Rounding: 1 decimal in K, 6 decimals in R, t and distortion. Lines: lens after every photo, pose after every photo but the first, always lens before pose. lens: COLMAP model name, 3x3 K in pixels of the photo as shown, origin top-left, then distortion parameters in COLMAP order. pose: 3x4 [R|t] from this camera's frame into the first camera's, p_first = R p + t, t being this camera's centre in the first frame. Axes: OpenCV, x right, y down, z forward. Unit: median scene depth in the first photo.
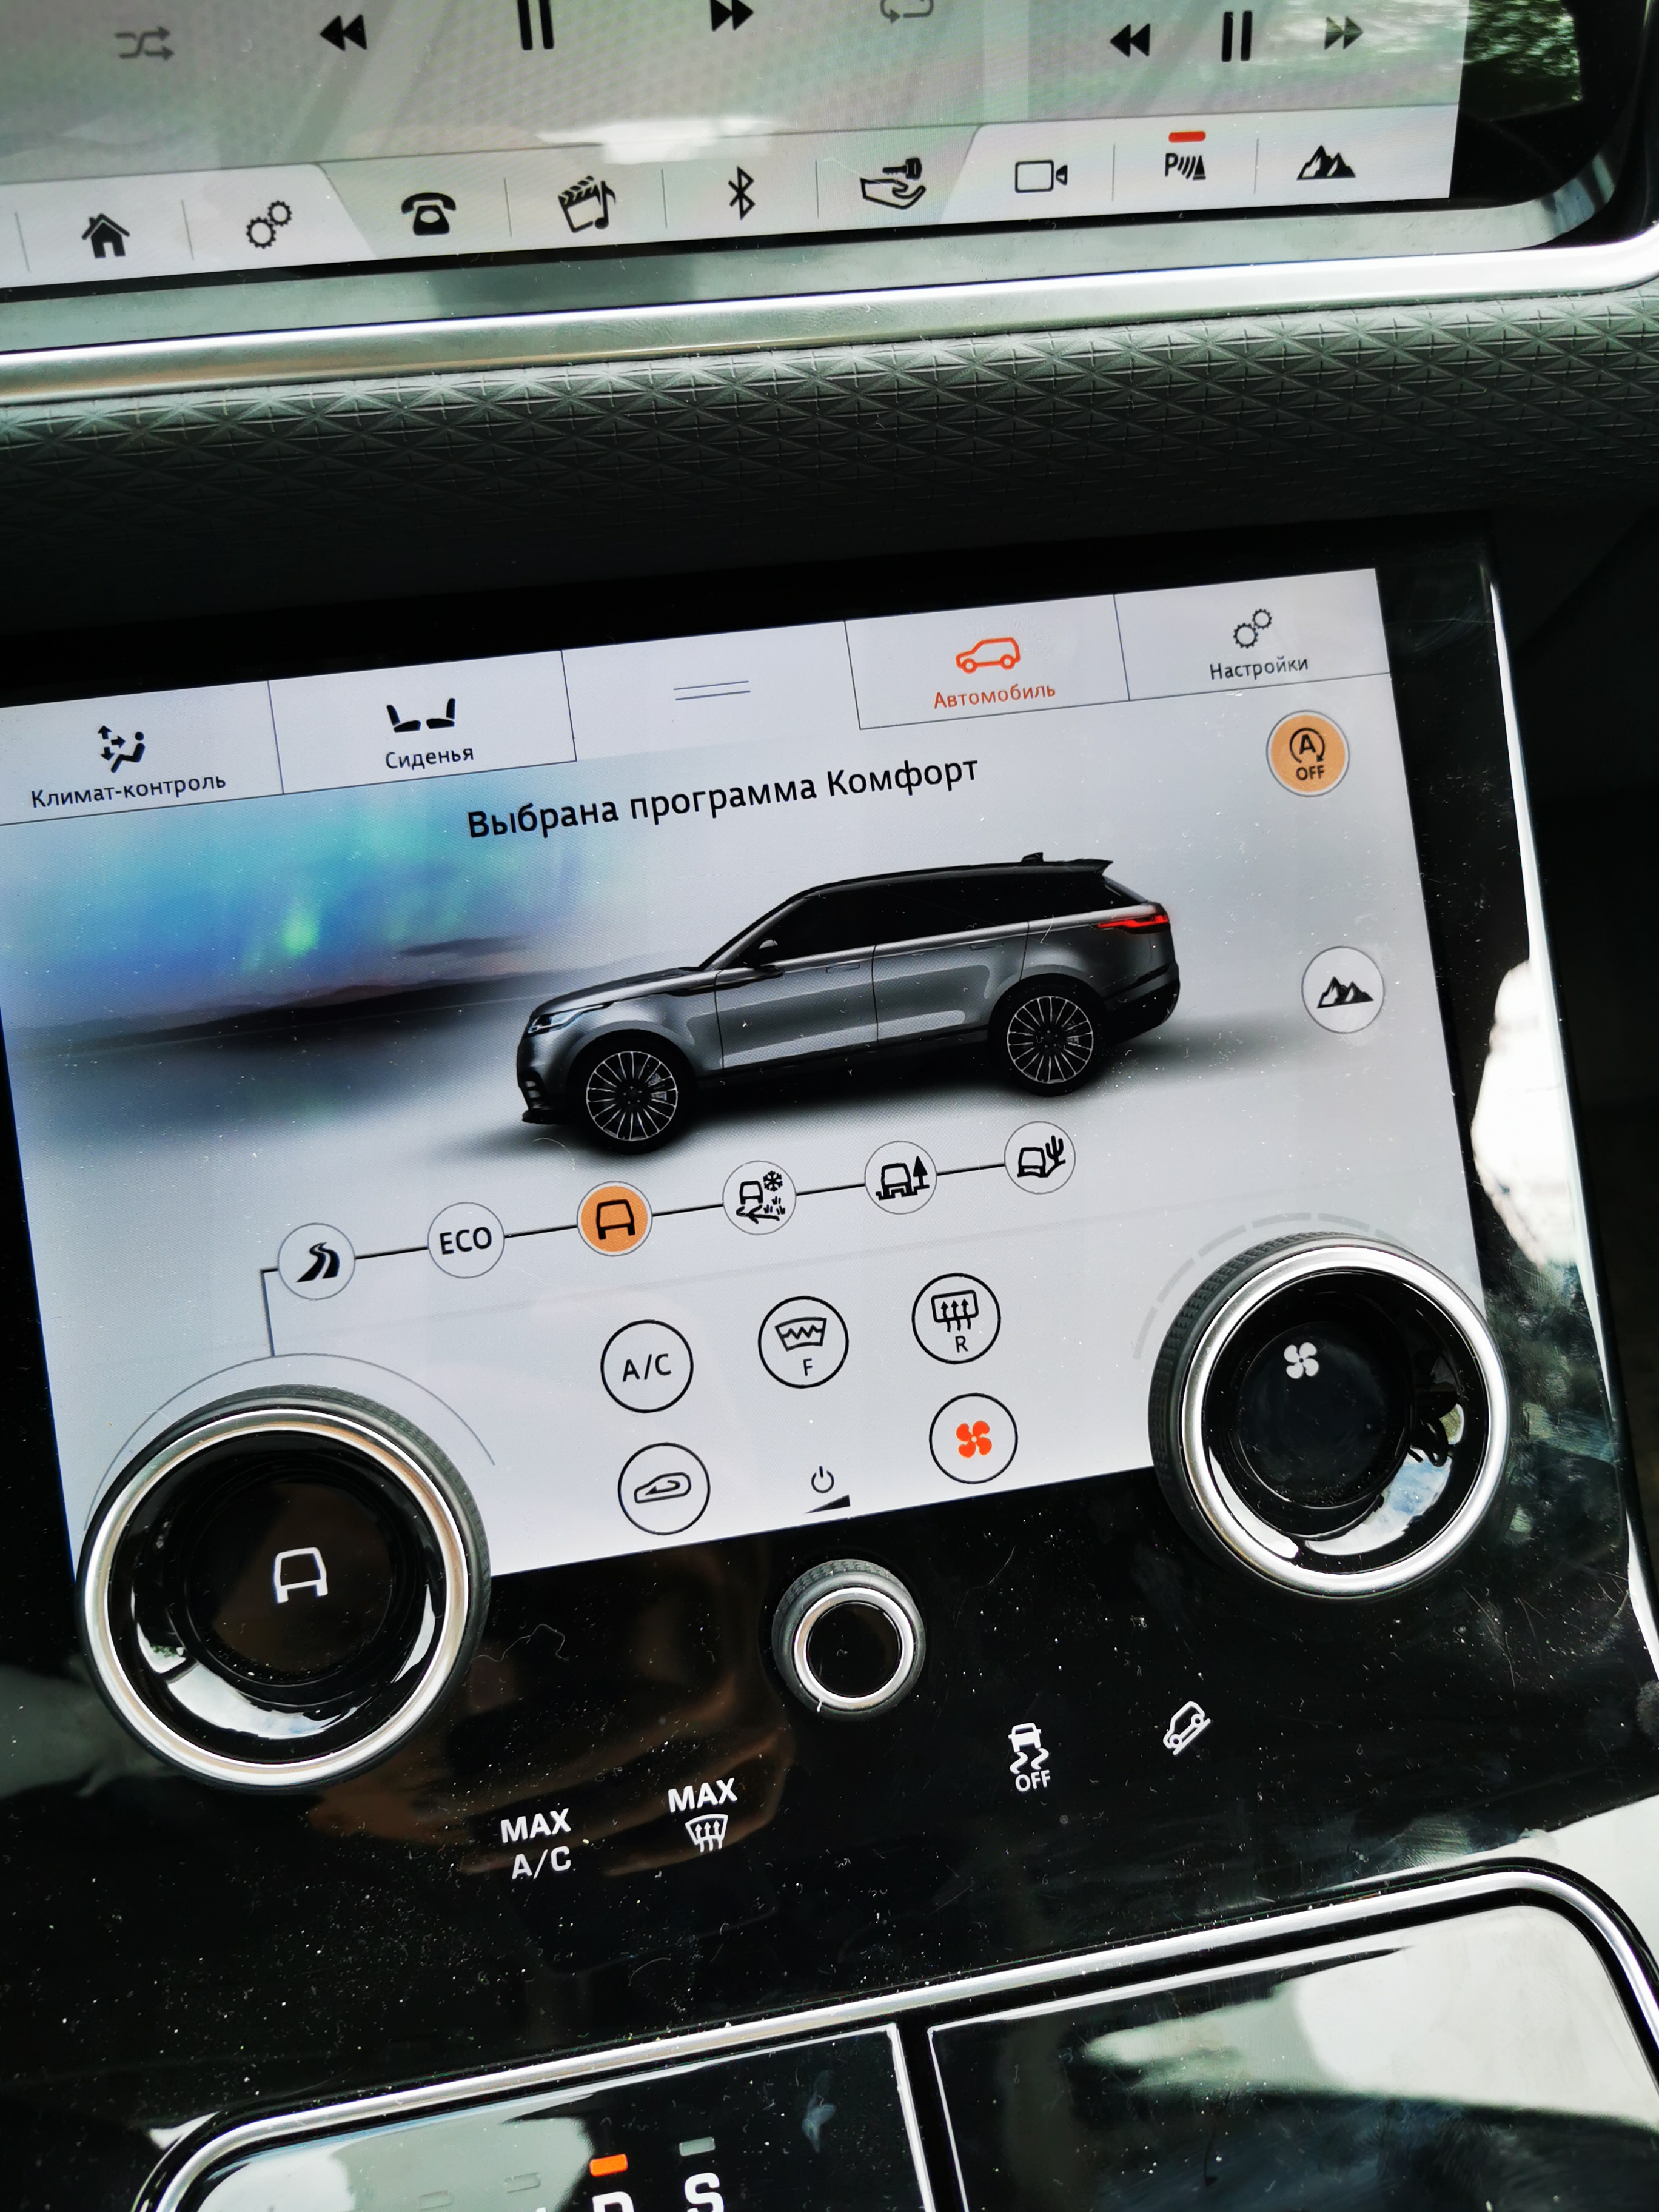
lens RADIAL K [[1669.4, 0, 829.5], [0, 1669.4, 1106.0], [0, 0, 1]] dist [0.006112, 0.006070]
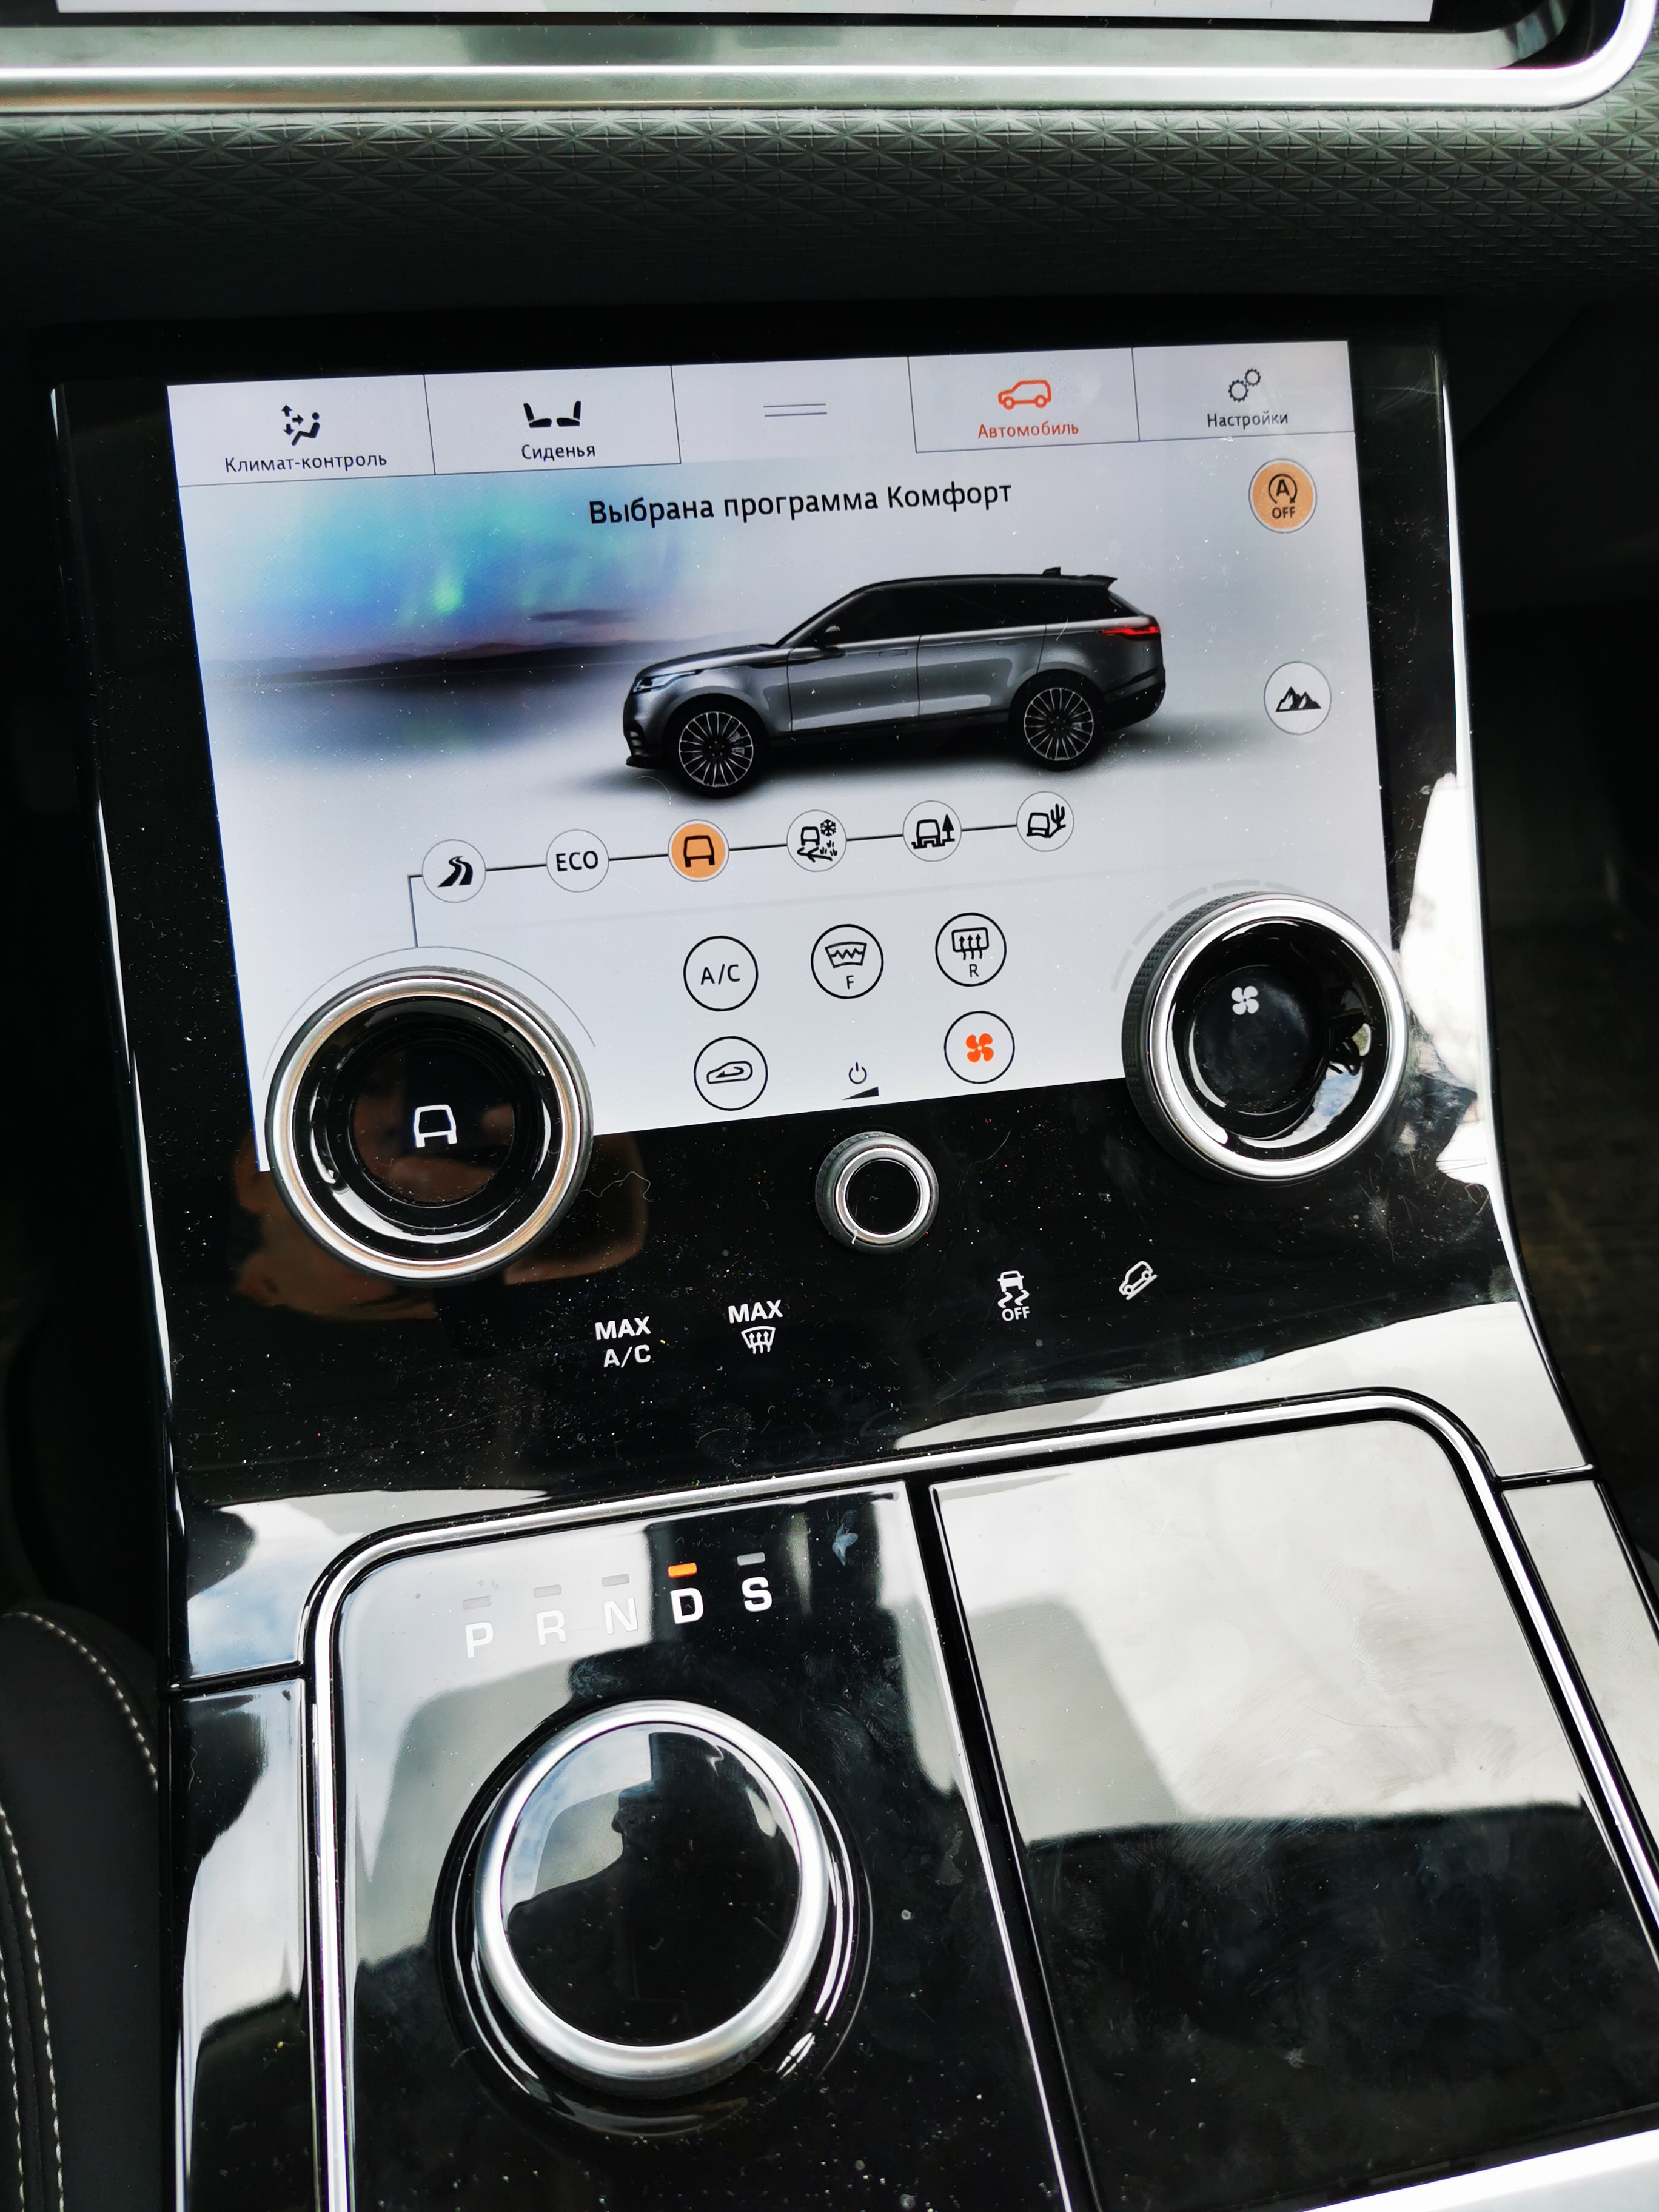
lens RADIAL K [[1669.4, 0, 829.5], [0, 1669.4, 1106.0], [0, 0, 1]] dist [0.006112, 0.006070]
pose [[0.997820, 0.039607, 0.052780, -0.090085], [-0.043649, 0.996016, 0.077766, 0.153790], [-0.049489, -0.079901, 0.995574, -0.232067]]
